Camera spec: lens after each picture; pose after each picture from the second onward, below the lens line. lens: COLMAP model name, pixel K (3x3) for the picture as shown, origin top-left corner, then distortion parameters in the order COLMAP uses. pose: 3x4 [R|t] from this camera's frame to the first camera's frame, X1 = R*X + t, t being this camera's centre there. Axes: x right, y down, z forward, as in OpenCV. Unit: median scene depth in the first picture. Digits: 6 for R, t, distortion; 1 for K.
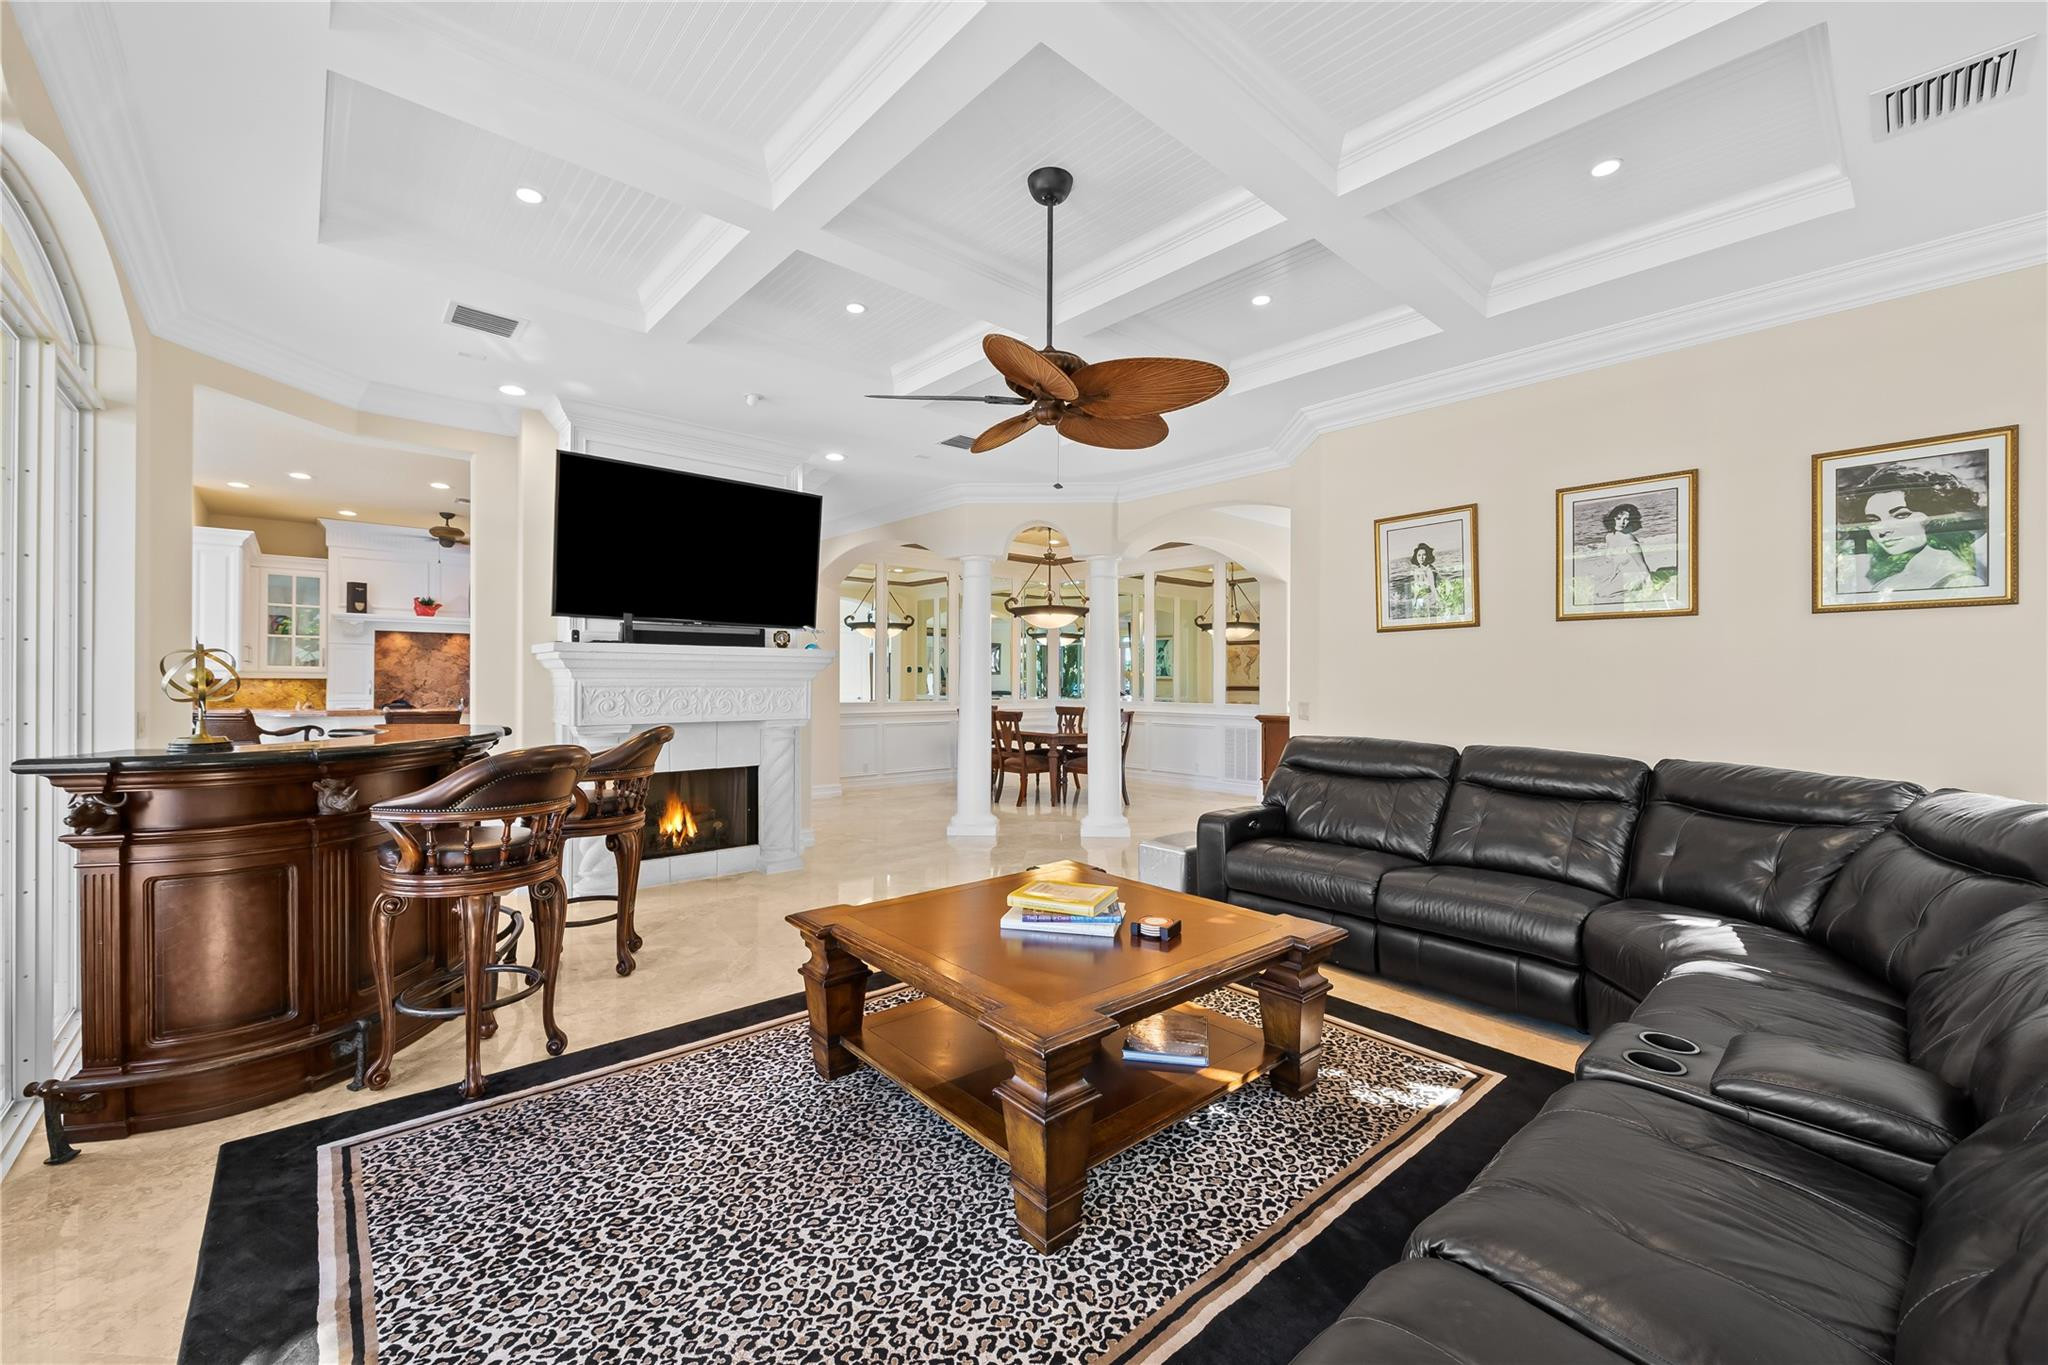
lens RADIAL K [[801.6, 0, 1024.0], [0, 801.6, 682.5], [0, 0, 1]] dist [-0.000291, -0.000145]
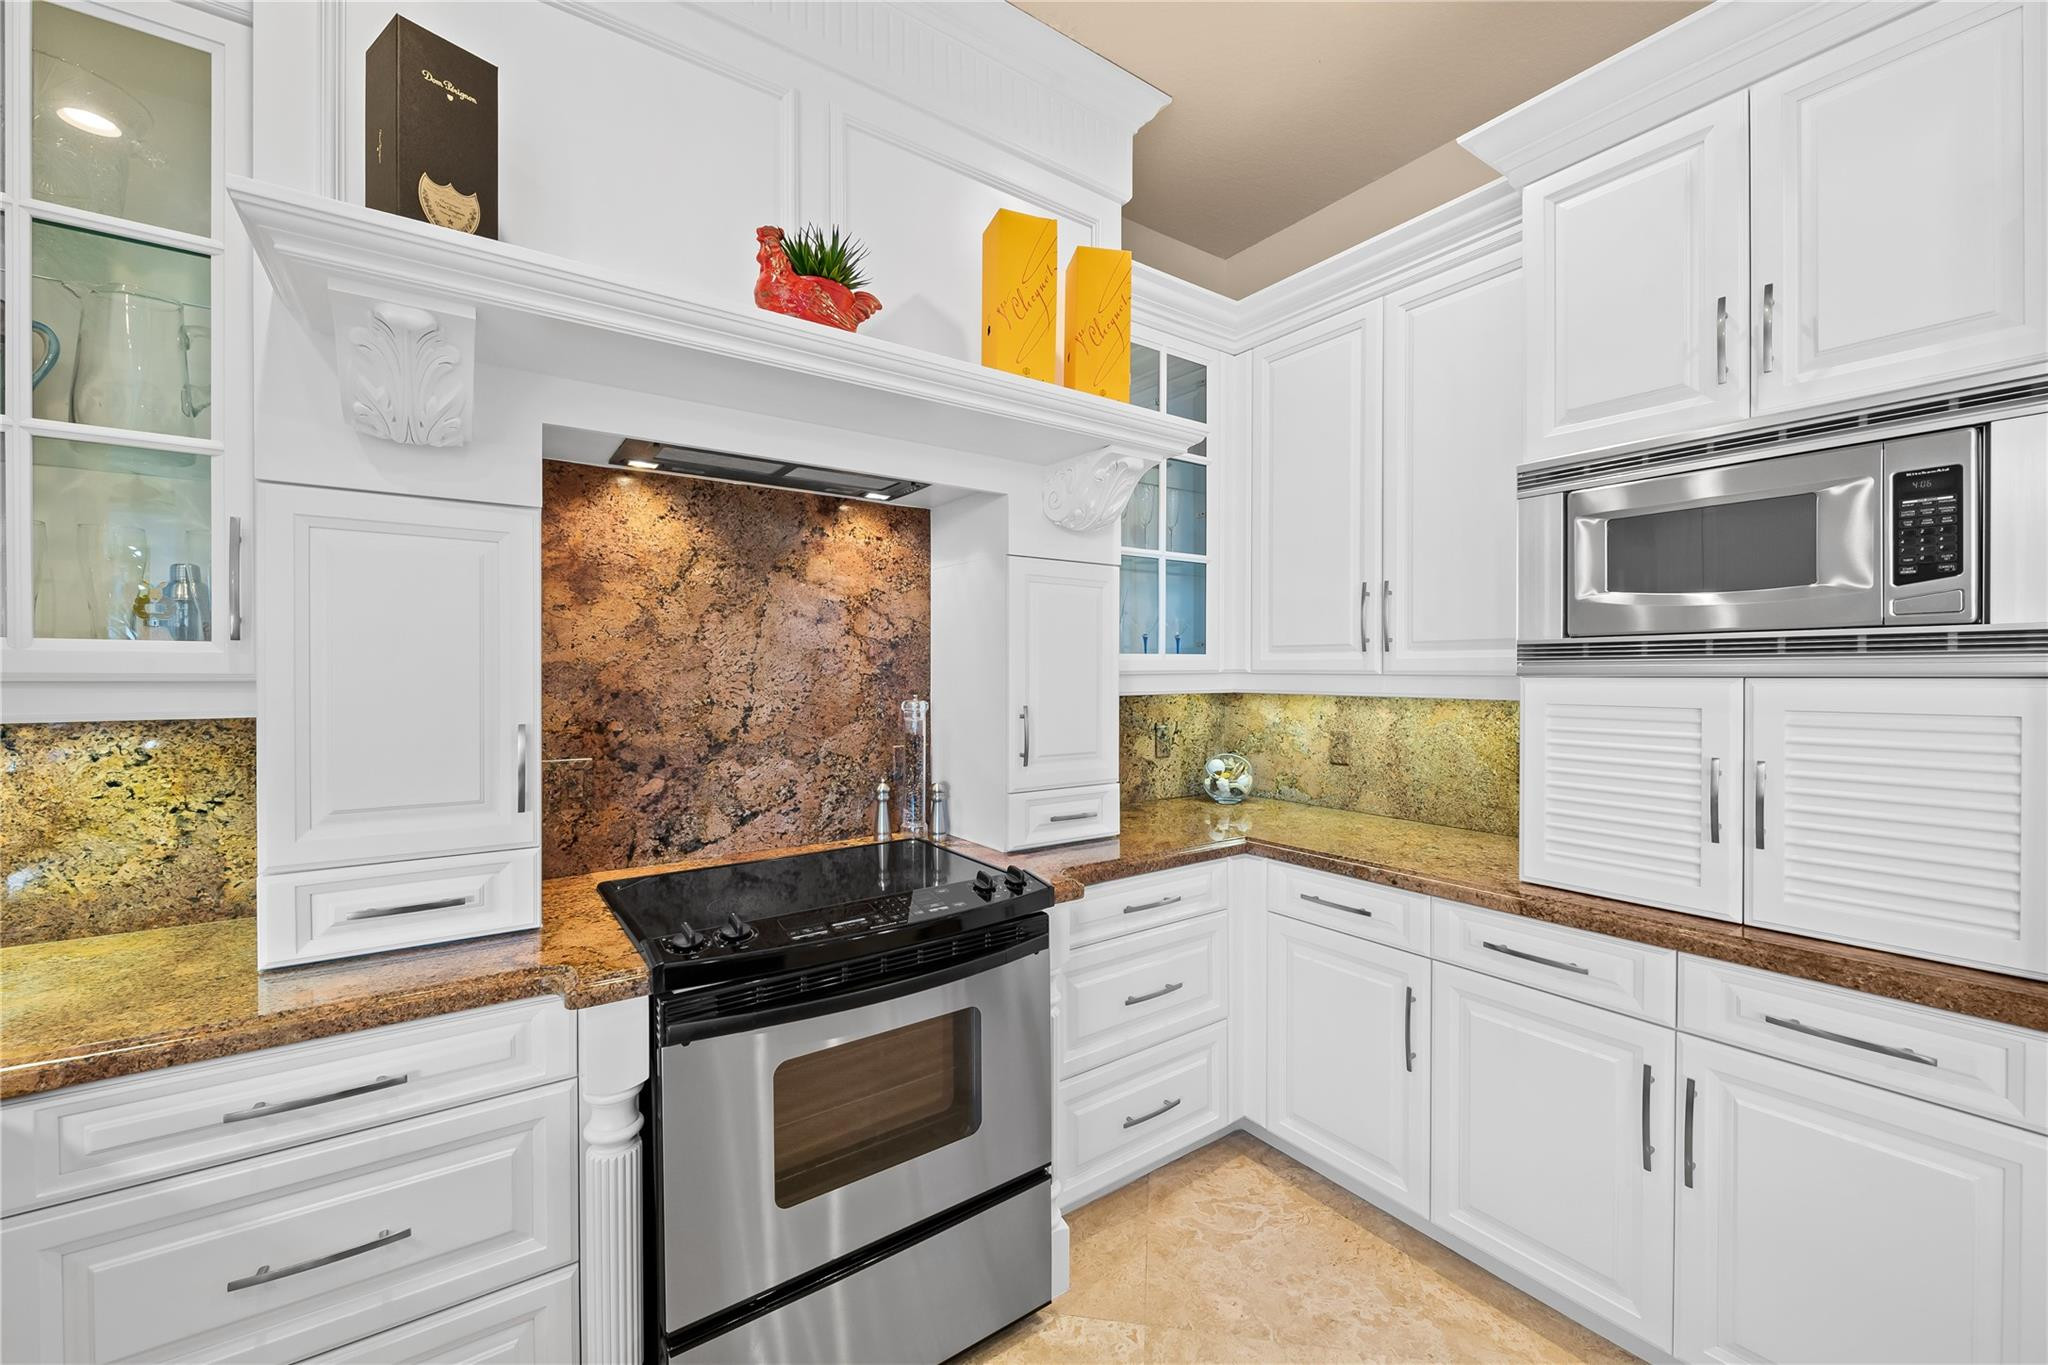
lens RADIAL K [[801.6, 0, 1024.0], [0, 801.6, 682.5], [0, 0, 1]] dist [-0.000291, -0.000145]
pose [[0.994129, -0.008465, -0.107870, -0.660505], [0.009200, 0.999938, 0.006315, -0.010436], [0.107810, -0.007270, 0.994145, 0.804206]]
